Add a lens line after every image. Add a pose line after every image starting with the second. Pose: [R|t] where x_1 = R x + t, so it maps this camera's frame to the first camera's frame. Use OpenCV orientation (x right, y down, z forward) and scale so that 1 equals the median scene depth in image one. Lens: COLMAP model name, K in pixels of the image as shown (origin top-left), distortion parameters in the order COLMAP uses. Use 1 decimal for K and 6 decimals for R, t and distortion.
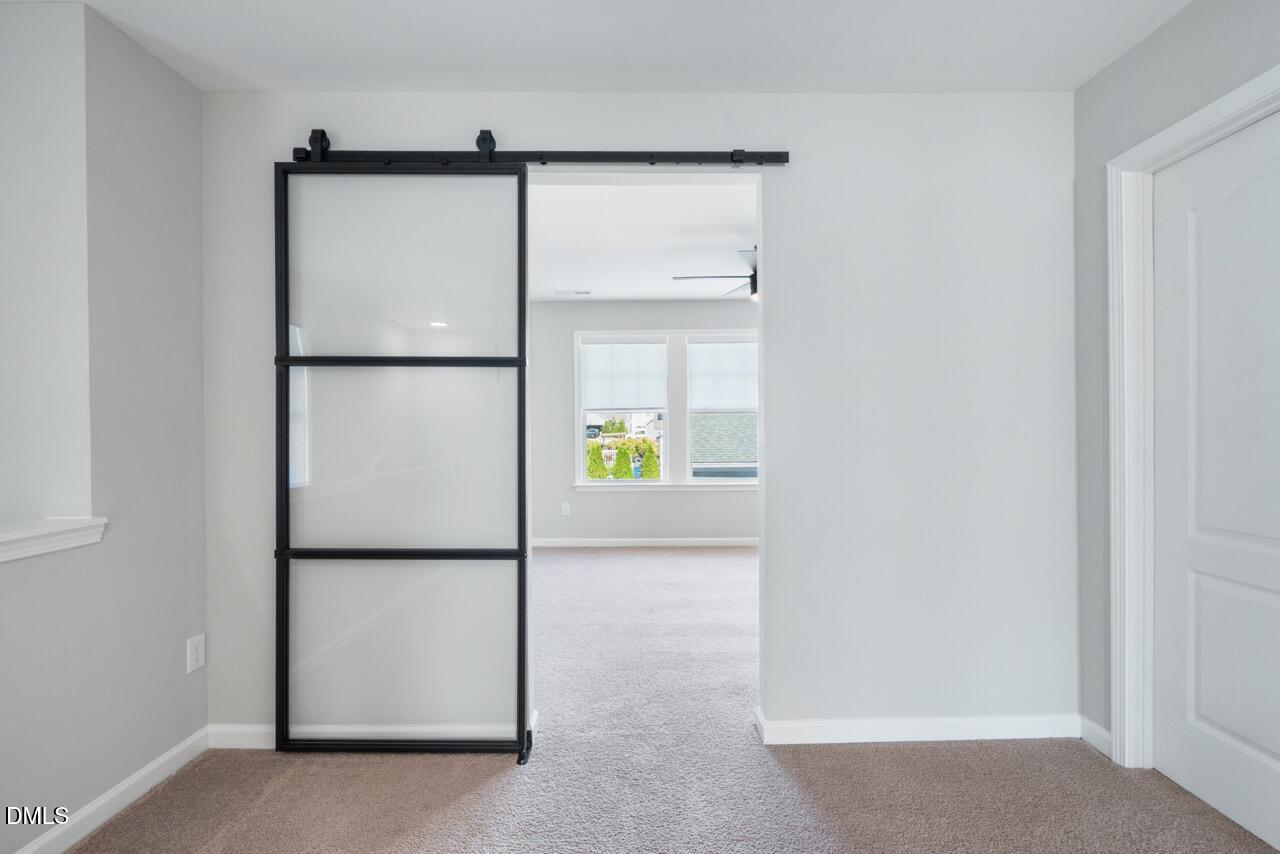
lens RADIAL K [[611.1, 0, 640.0], [0, 611.1, 427.0], [0, 0, 1]] dist [-0.000375, 0.000002]
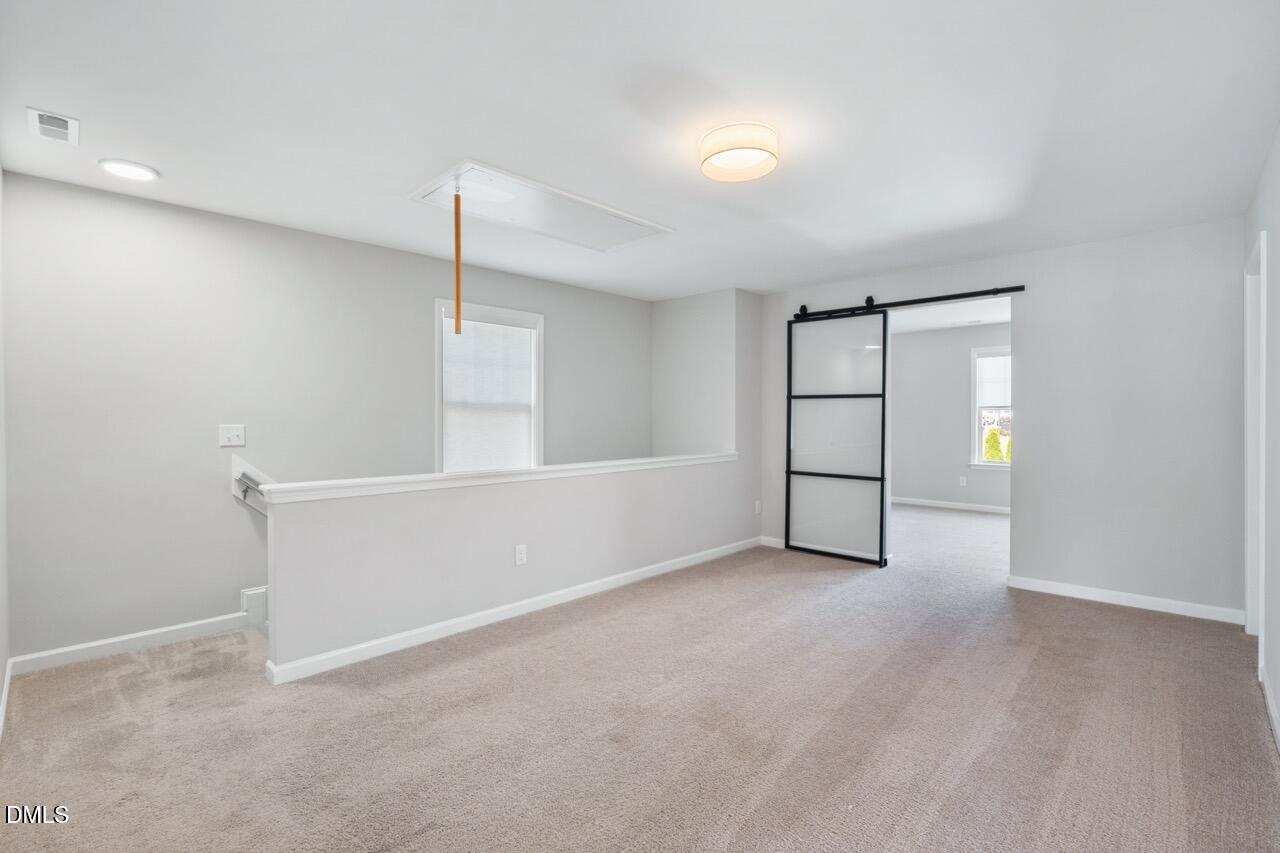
lens RADIAL K [[611.1, 0, 640.0], [0, 611.1, 426.5], [0, 0, 1]] dist [-0.000375, 0.000002]
pose [[0.741483, 0.019000, -0.670703, 0.661696], [-0.006733, 0.999759, 0.020877, -0.033635], [0.670938, -0.010964, 0.741432, -1.299513]]
